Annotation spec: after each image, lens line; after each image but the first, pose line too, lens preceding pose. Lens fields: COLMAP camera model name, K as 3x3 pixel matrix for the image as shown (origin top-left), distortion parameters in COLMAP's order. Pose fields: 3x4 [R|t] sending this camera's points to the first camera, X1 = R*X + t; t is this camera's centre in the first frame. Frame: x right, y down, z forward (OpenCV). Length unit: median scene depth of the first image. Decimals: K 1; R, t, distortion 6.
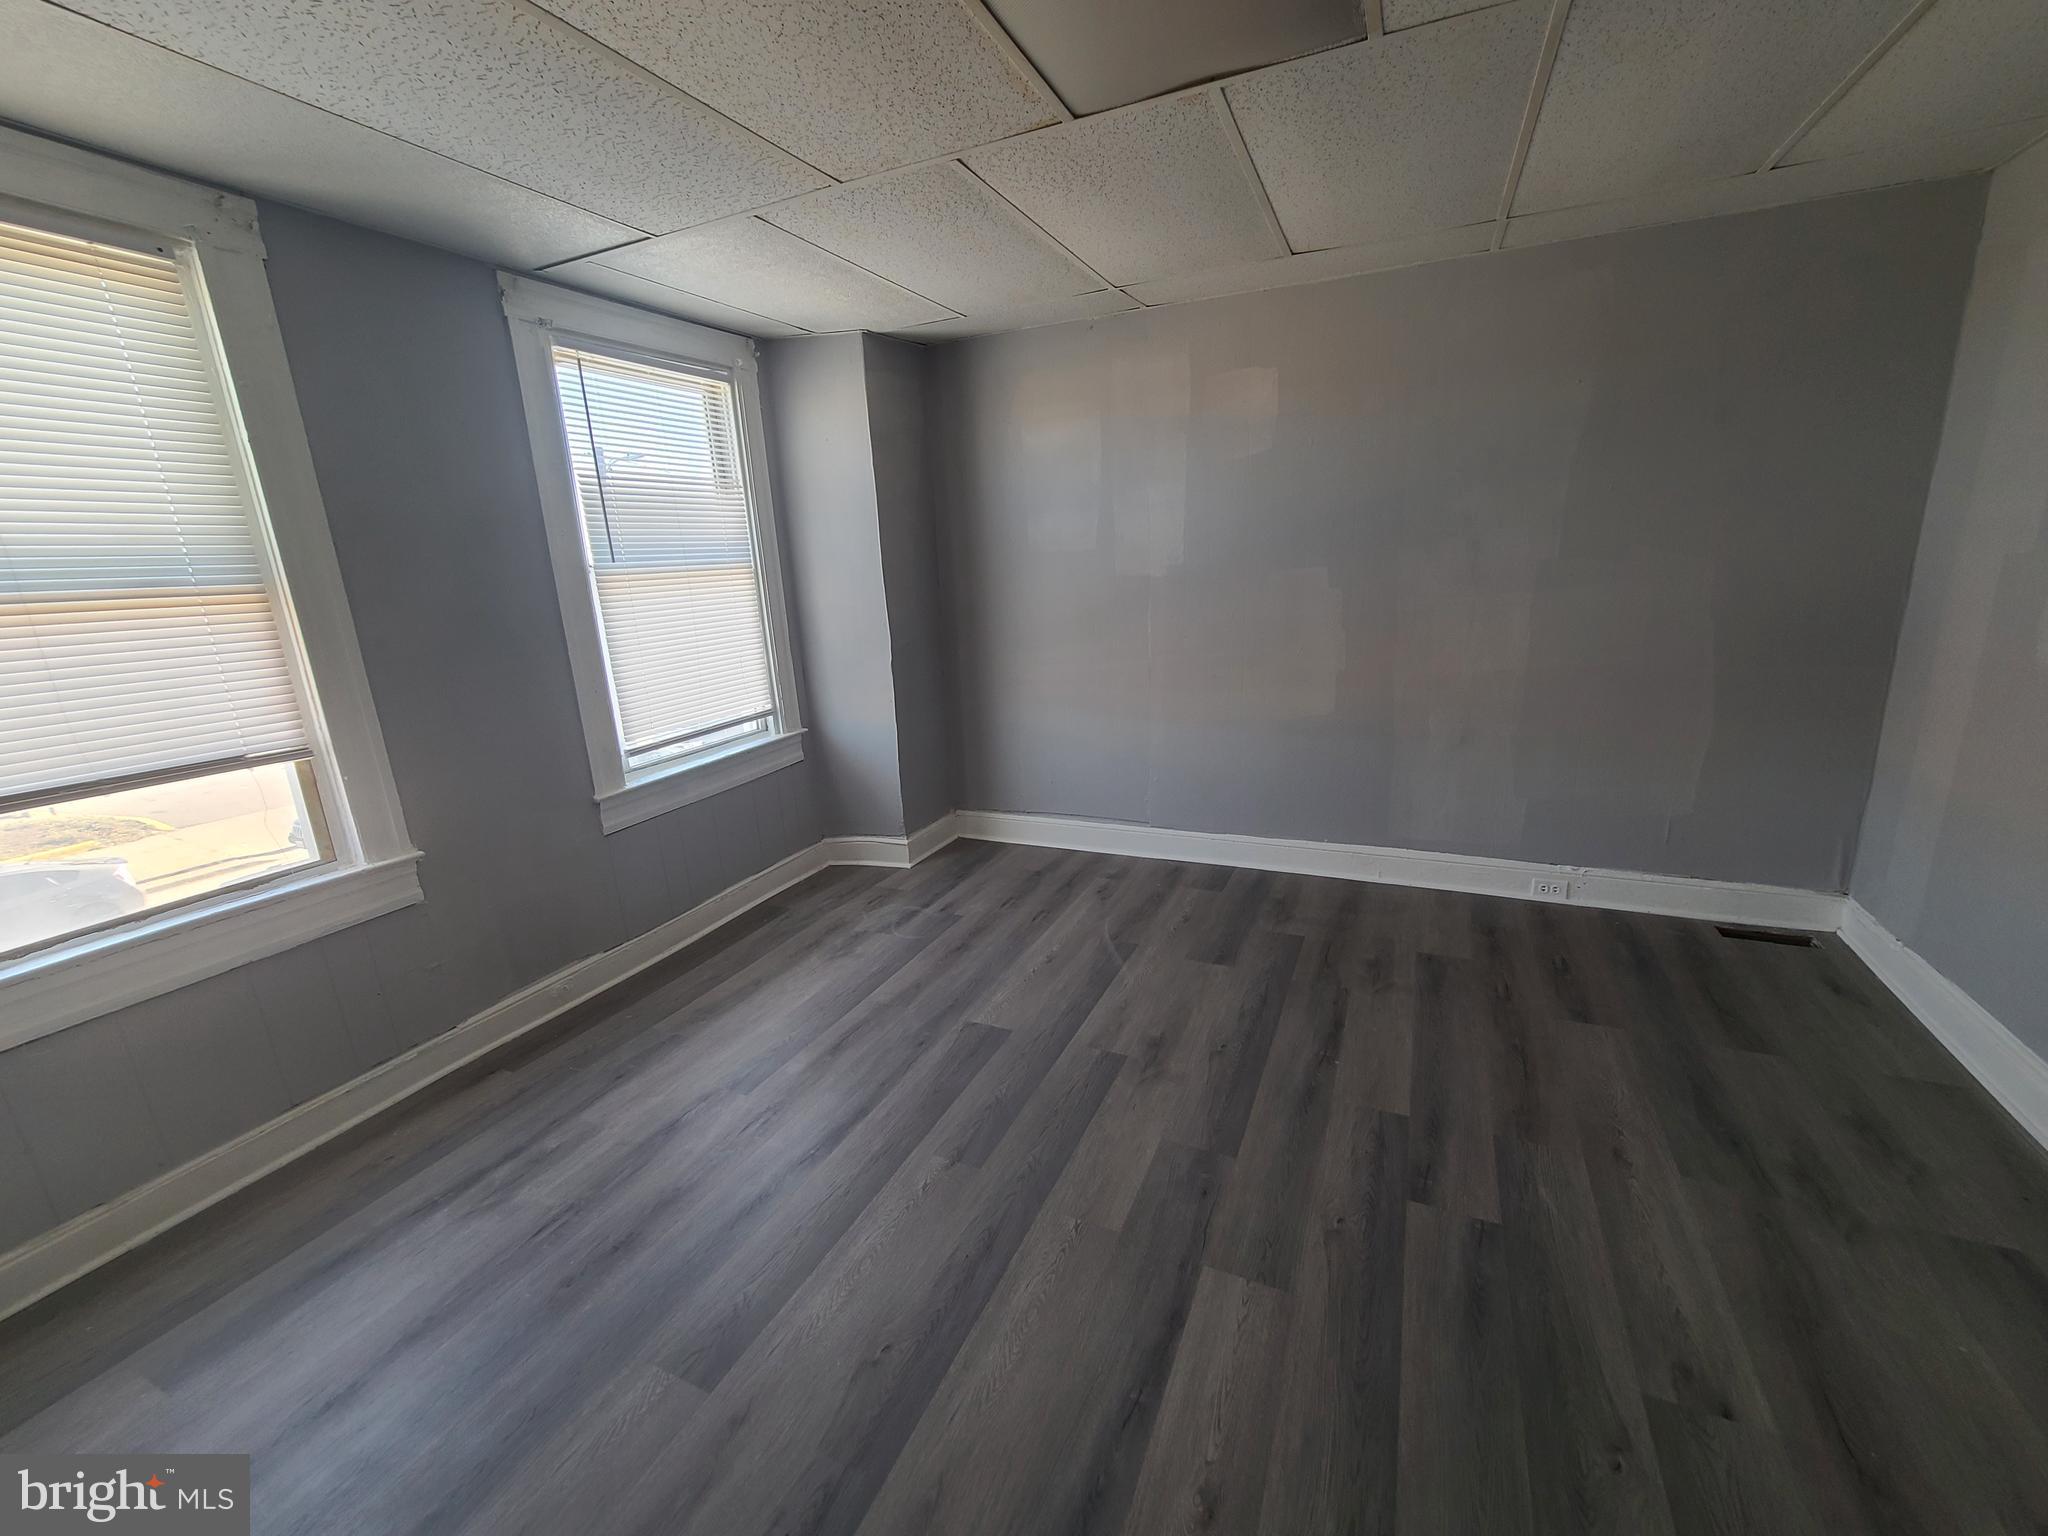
lens RADIAL K [[835.9, 0, 1025.3], [0, 835.9, 774.9], [0, 0, 1]] dist [-0.004376, 0.003408]
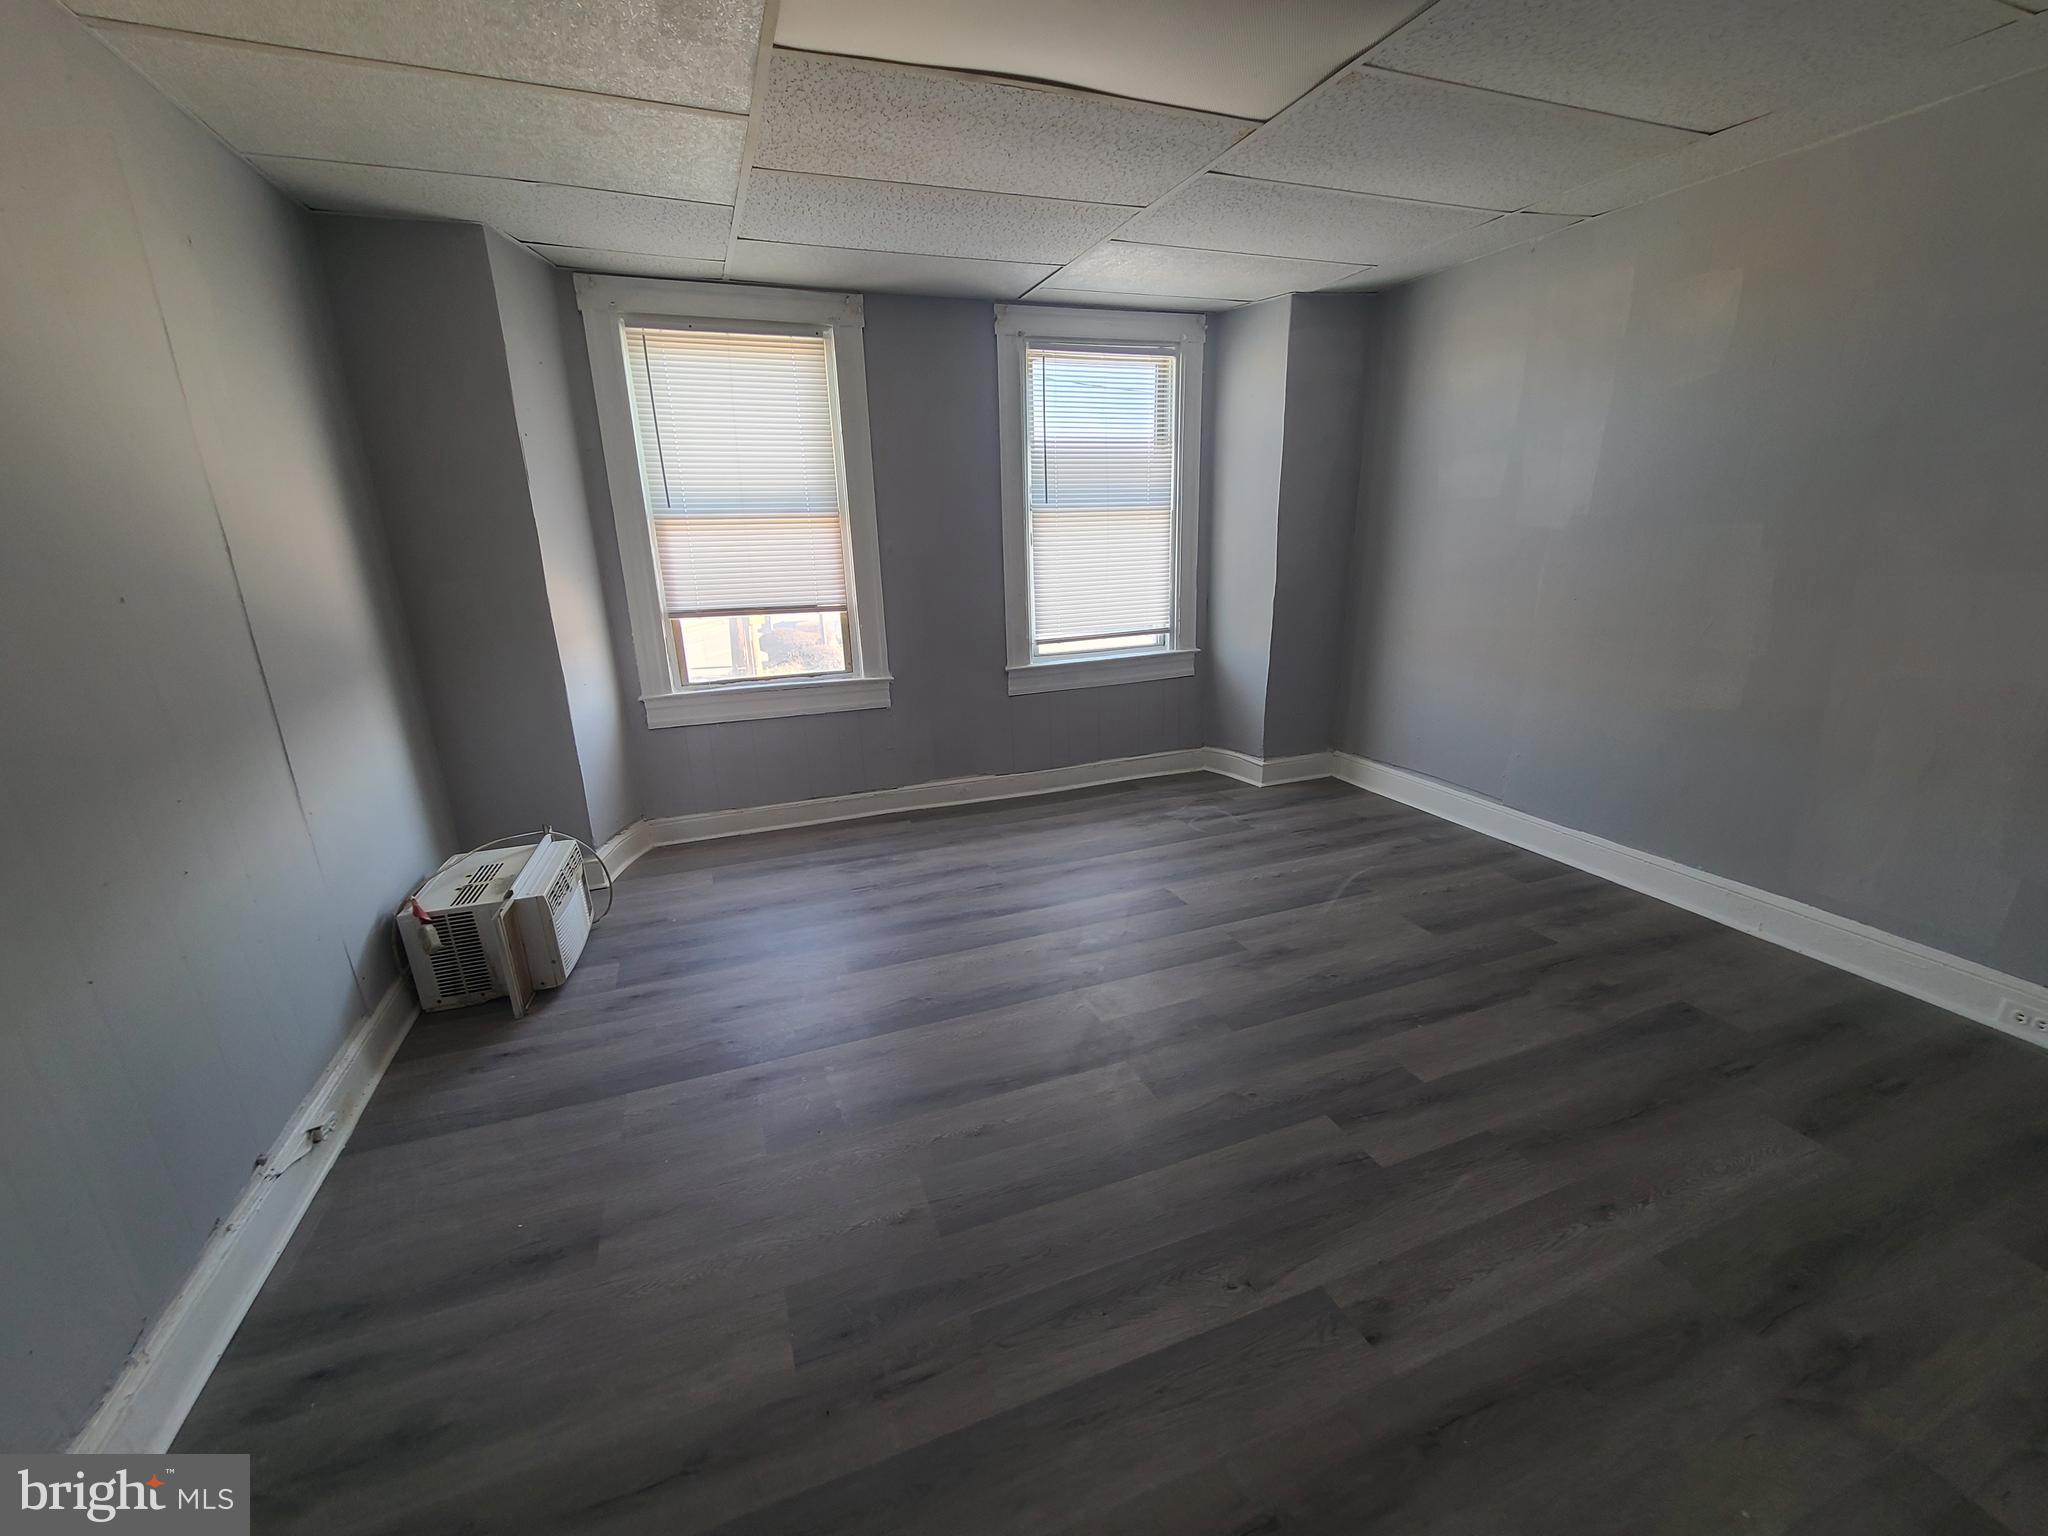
lens RADIAL K [[835.9, 0, 1025.3], [0, 835.9, 774.9], [0, 0, 1]] dist [-0.004376, 0.003408]
pose [[0.716261, 0.228572, -0.659337, 0.485952], [-0.188035, 0.973105, 0.133076, 0.008460], [0.672022, 0.028661, 0.739977, -0.041645]]
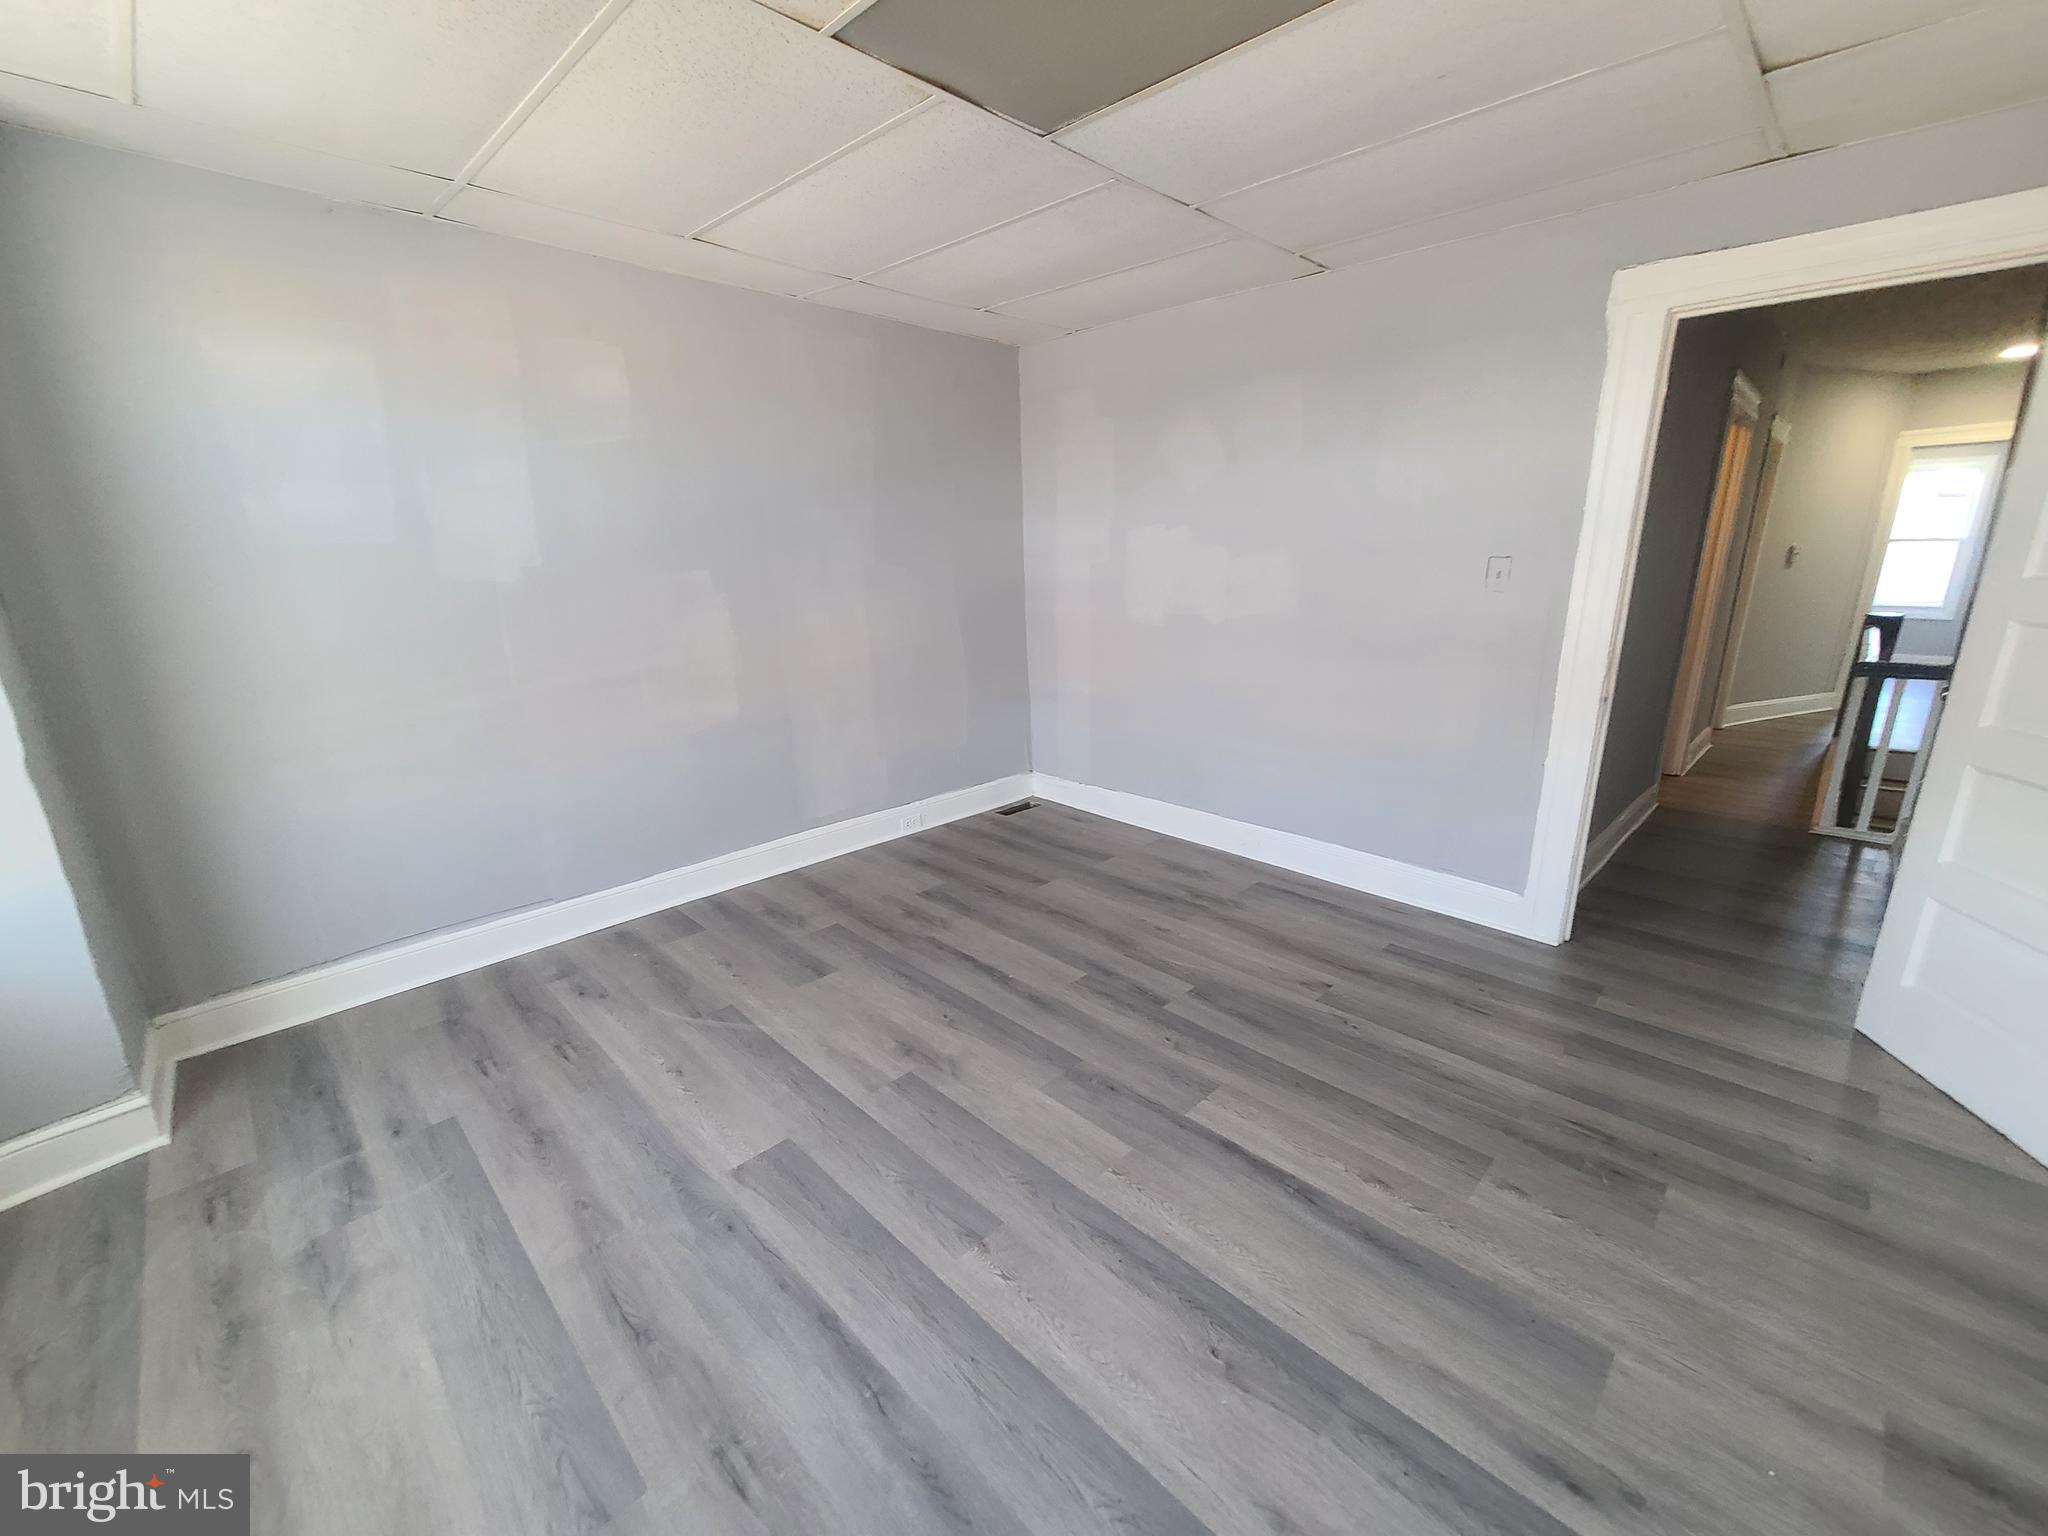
lens RADIAL K [[835.9, 0, 1025.3], [0, 835.9, 774.9], [0, 0, 1]] dist [-0.004376, 0.003408]
pose [[0.342399, -0.208219, 0.916192, -0.507739], [0.238462, 0.962463, 0.129617, -0.063489], [-0.908790, 0.174096, 0.379199, 0.375258]]
